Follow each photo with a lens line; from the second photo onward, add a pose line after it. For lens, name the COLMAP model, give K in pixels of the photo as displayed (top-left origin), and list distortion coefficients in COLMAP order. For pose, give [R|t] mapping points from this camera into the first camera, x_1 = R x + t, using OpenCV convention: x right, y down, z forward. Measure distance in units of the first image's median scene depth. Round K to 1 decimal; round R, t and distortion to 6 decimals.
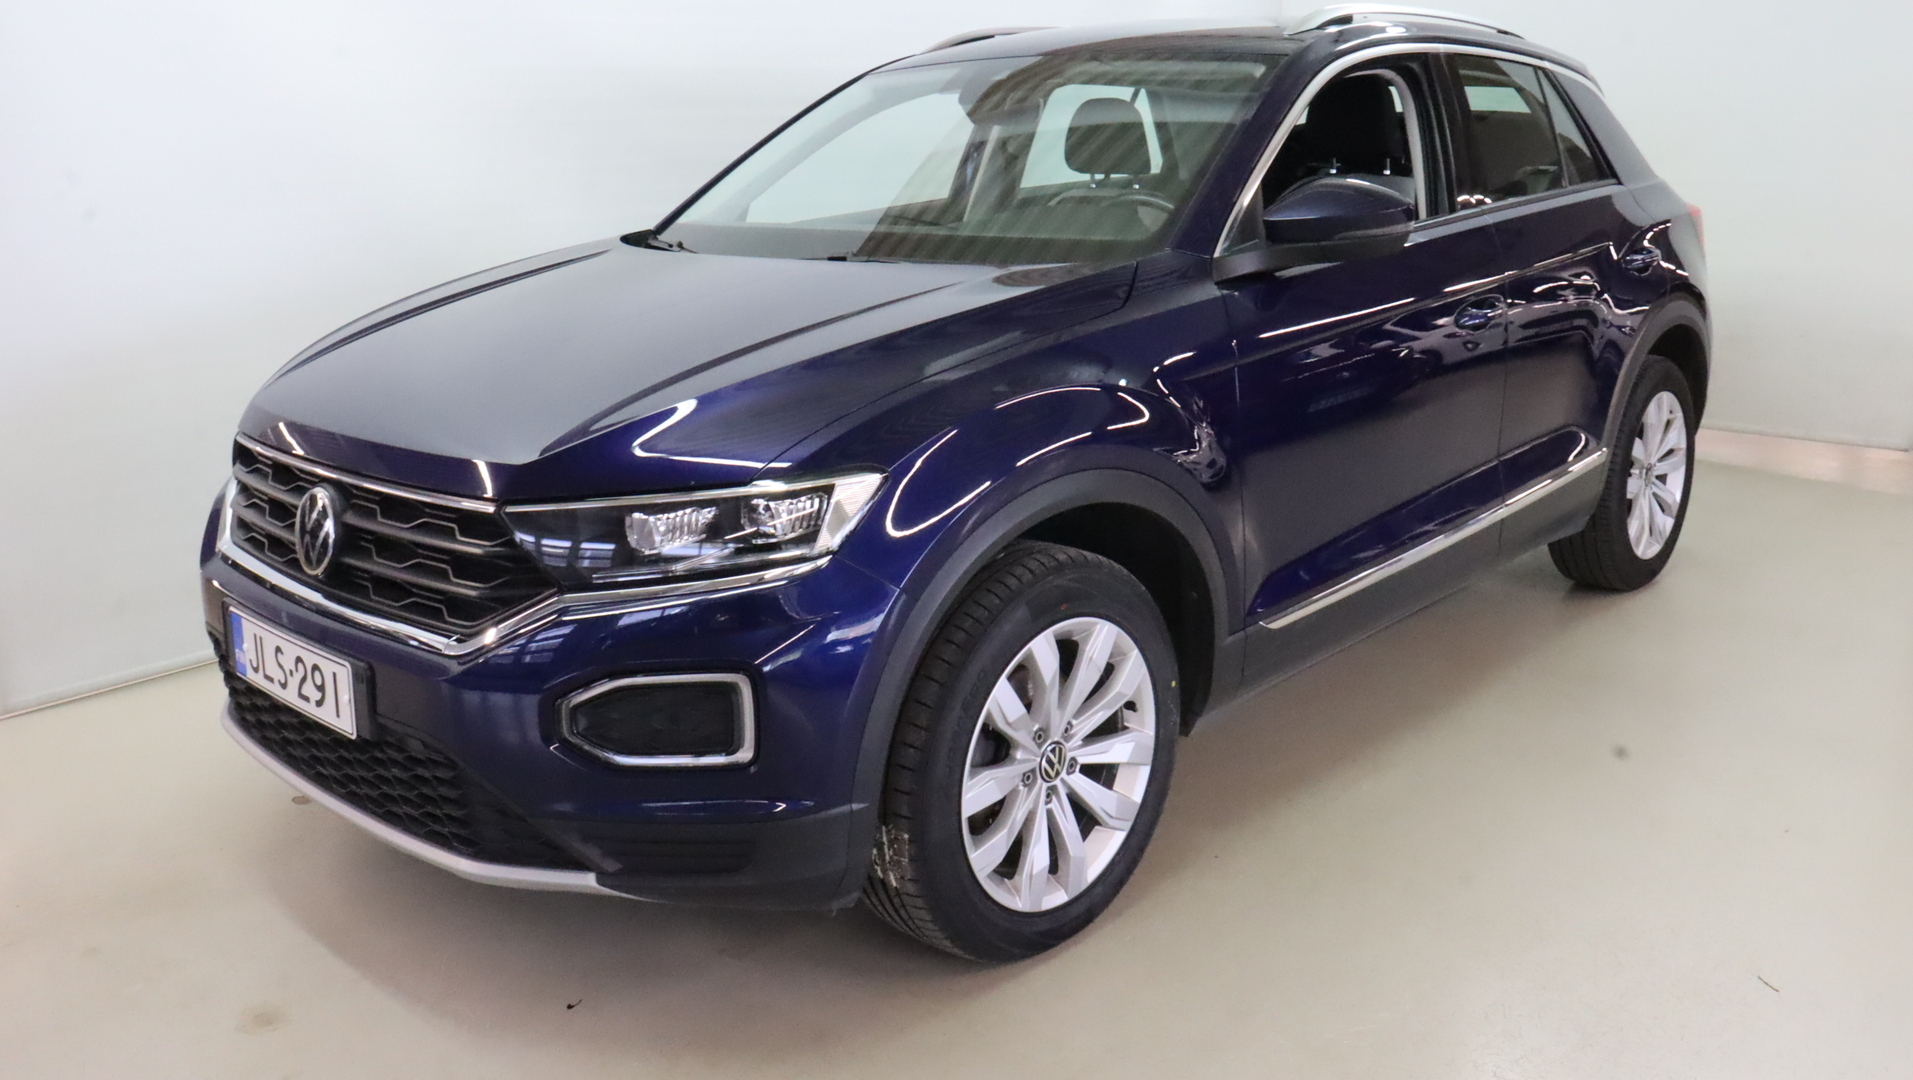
lens RADIAL K [[1560.8, 0, 910.3], [0, 1560.8, 516.8], [0, 0, 1]] dist [-0.150128, 0.064171]
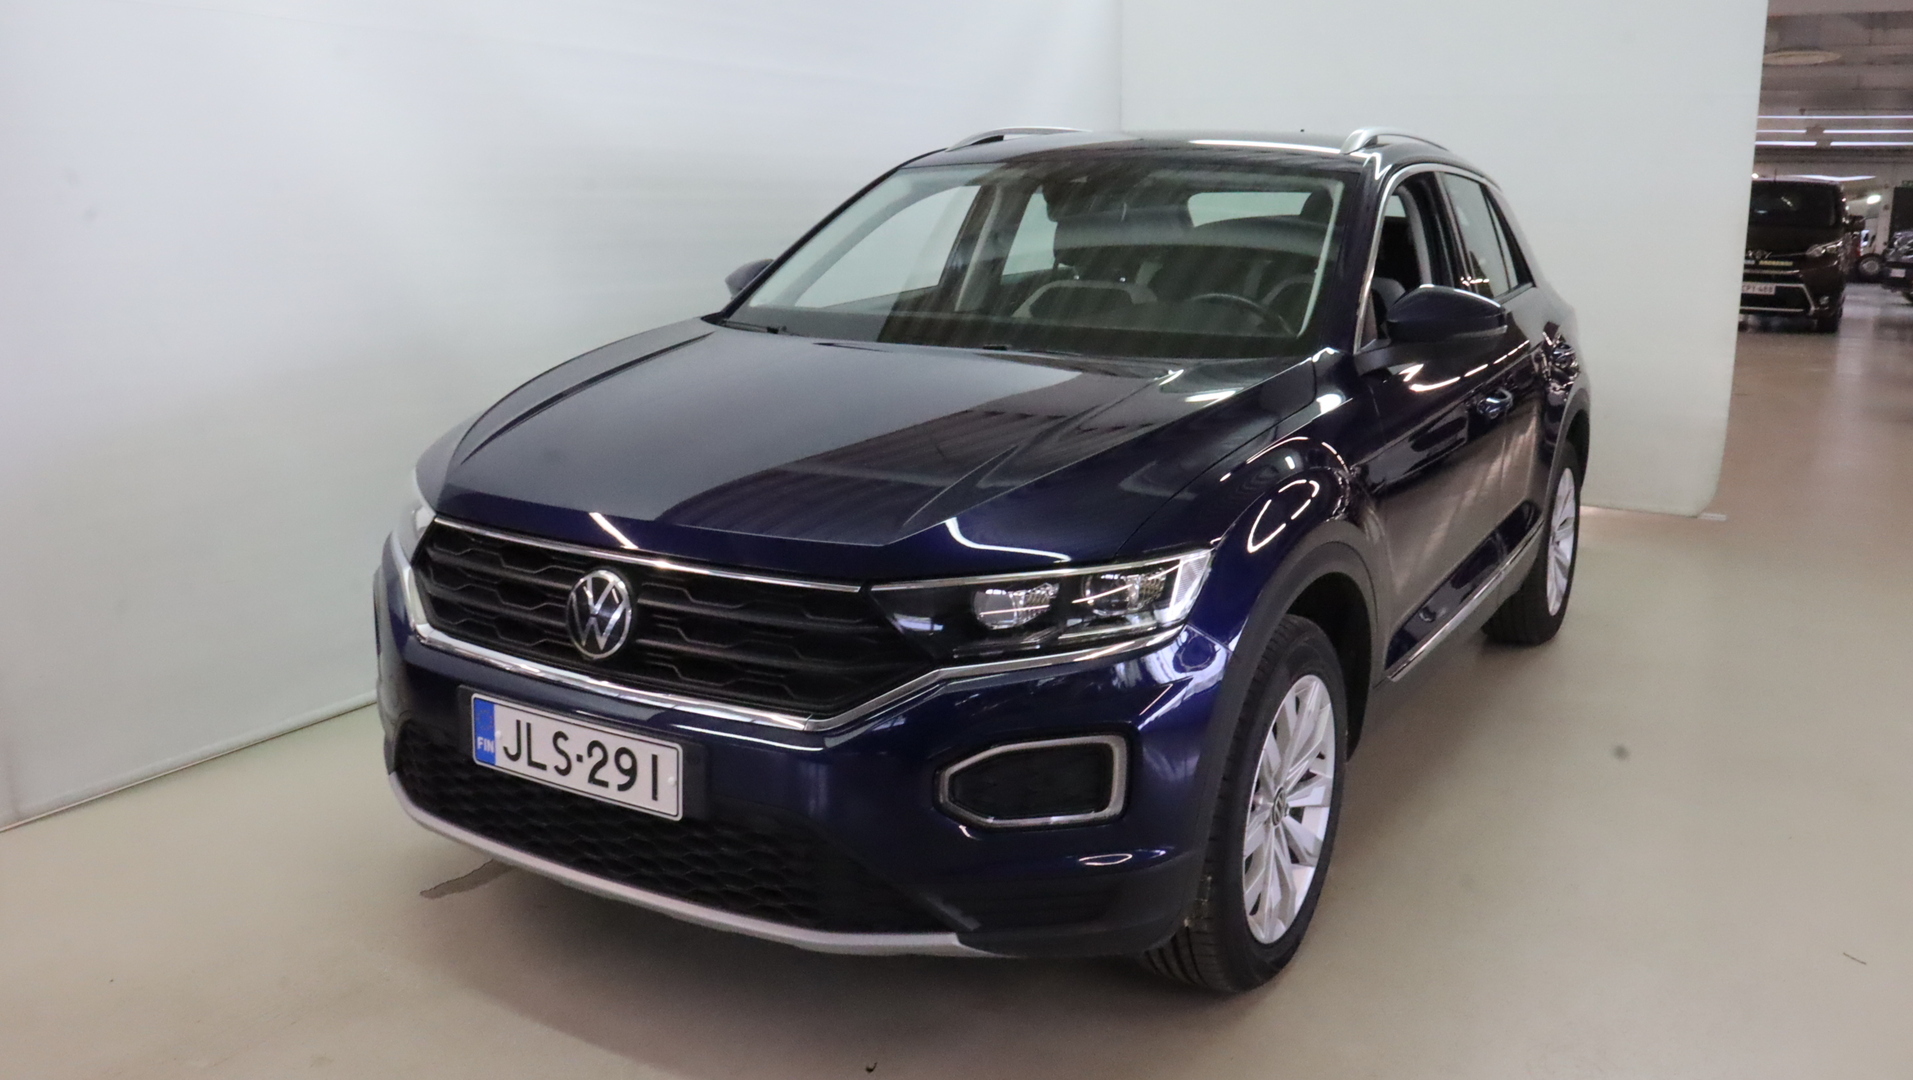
lens RADIAL K [[1560.8, 0, 959.8], [0, 1560.8, 536.3], [0, 0, 1]] dist [-0.150128, 0.064171]
pose [[0.972438, -0.009729, 0.232959, -0.398971], [0.017649, 0.999334, -0.031938, -0.004595], [-0.232493, 0.035169, 0.971962, -0.030905]]
